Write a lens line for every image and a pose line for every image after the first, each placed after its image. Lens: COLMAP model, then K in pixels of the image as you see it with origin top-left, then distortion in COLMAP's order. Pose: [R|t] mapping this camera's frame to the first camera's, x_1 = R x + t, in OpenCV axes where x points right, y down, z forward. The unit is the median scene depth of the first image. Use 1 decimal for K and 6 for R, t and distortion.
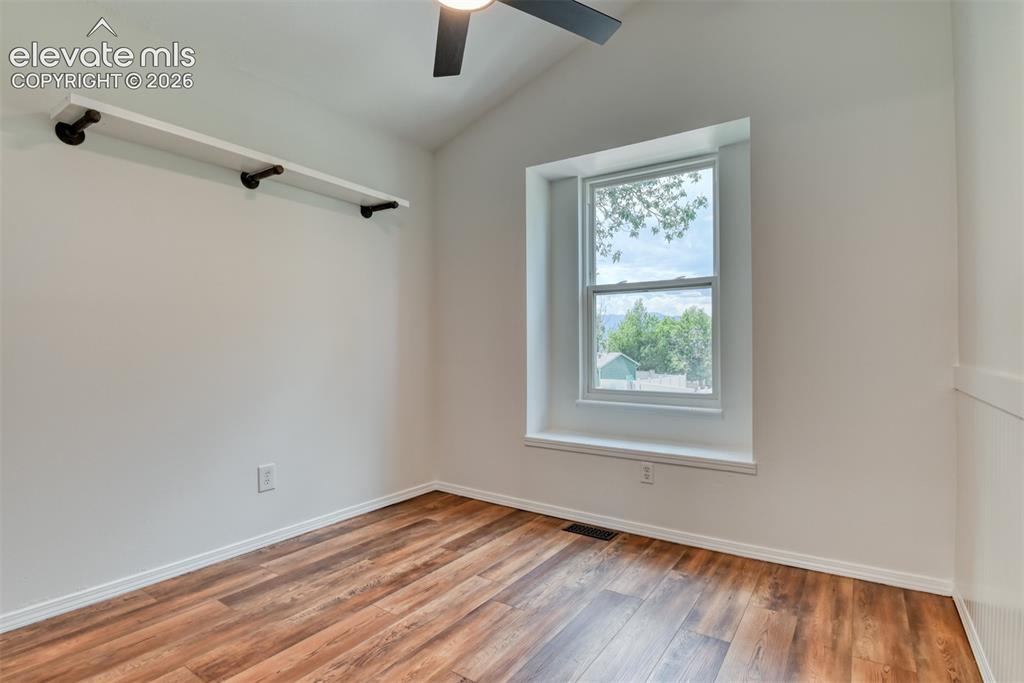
lens RADIAL K [[498.6, 0, 514.7], [0, 498.6, 349.2], [0, 0, 1]] dist [-0.023935, -0.002718]
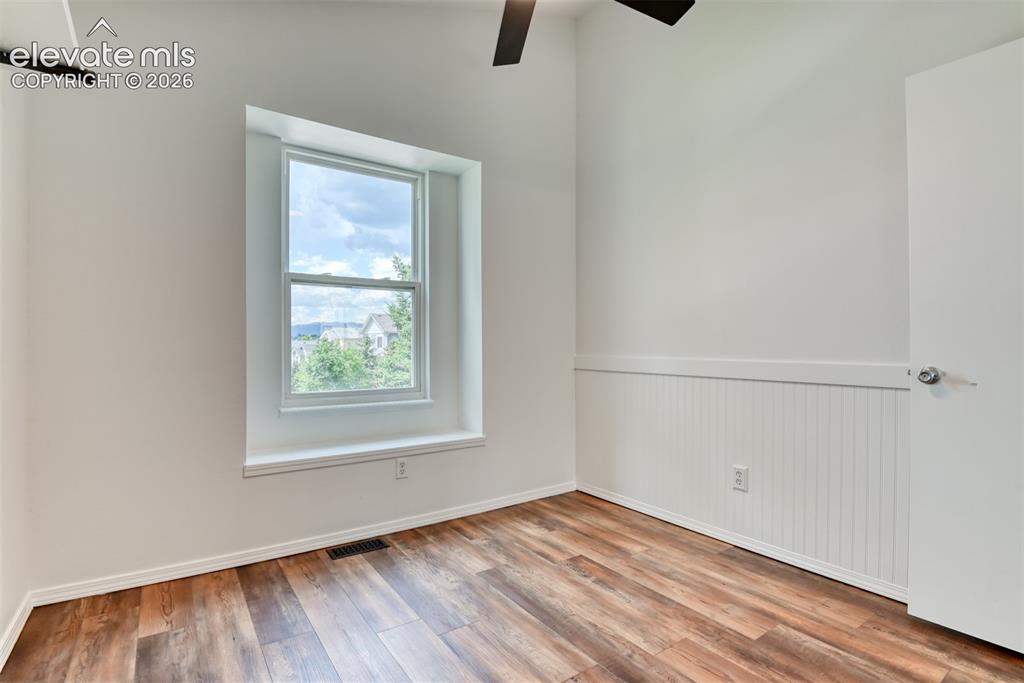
lens RADIAL K [[498.6, 0, 495.4], [0, 498.6, 350.4], [0, 0, 1]] dist [-0.023935, -0.002718]
pose [[0.367429, -0.005281, 0.930037, -0.628760], [0.005724, 0.999978, 0.003416, 0.005397], [-0.930034, 0.004068, 0.367451, 0.459165]]
